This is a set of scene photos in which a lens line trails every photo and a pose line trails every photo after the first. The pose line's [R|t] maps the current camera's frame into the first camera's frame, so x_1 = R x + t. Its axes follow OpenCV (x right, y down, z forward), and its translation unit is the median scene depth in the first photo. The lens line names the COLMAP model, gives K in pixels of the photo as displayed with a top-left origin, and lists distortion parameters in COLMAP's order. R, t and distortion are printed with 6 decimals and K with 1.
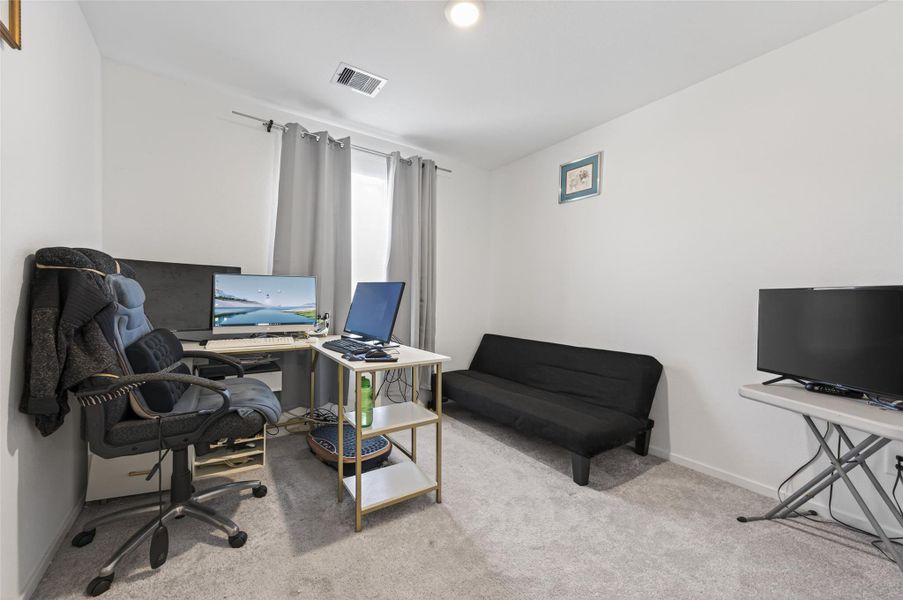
lens RADIAL K [[351.9, 0, 451.7], [0, 351.9, 303.4], [0, 0, 1]] dist [0.002886, -0.000147]
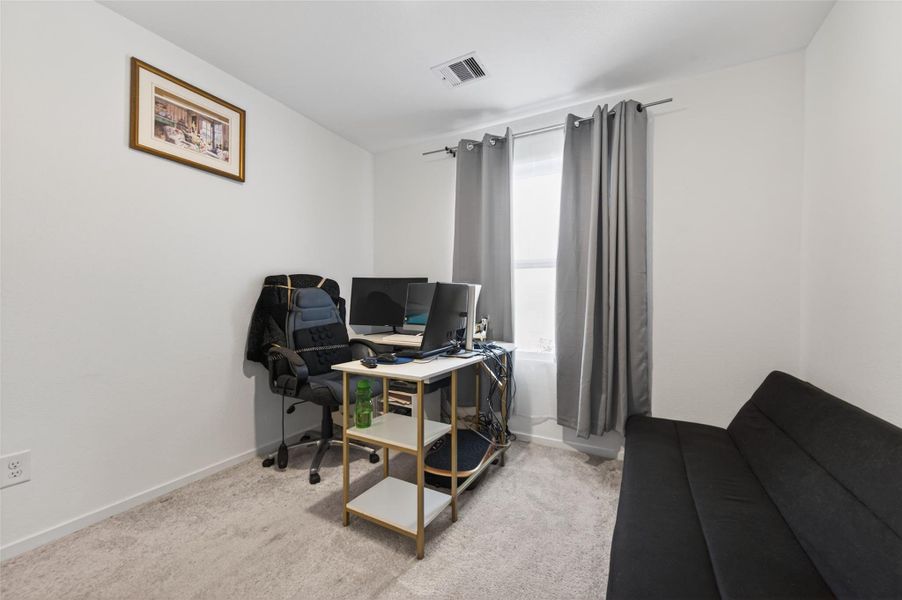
lens RADIAL K [[351.5, 0, 451.2], [0, 351.5, 303.4], [0, 0, 1]] dist [0.002886, -0.000147]
pose [[0.467105, -0.002302, -0.884199, 0.472225], [-0.011969, 0.999889, -0.008926, -0.001982], [0.884121, 0.014752, 0.467025, 0.458189]]
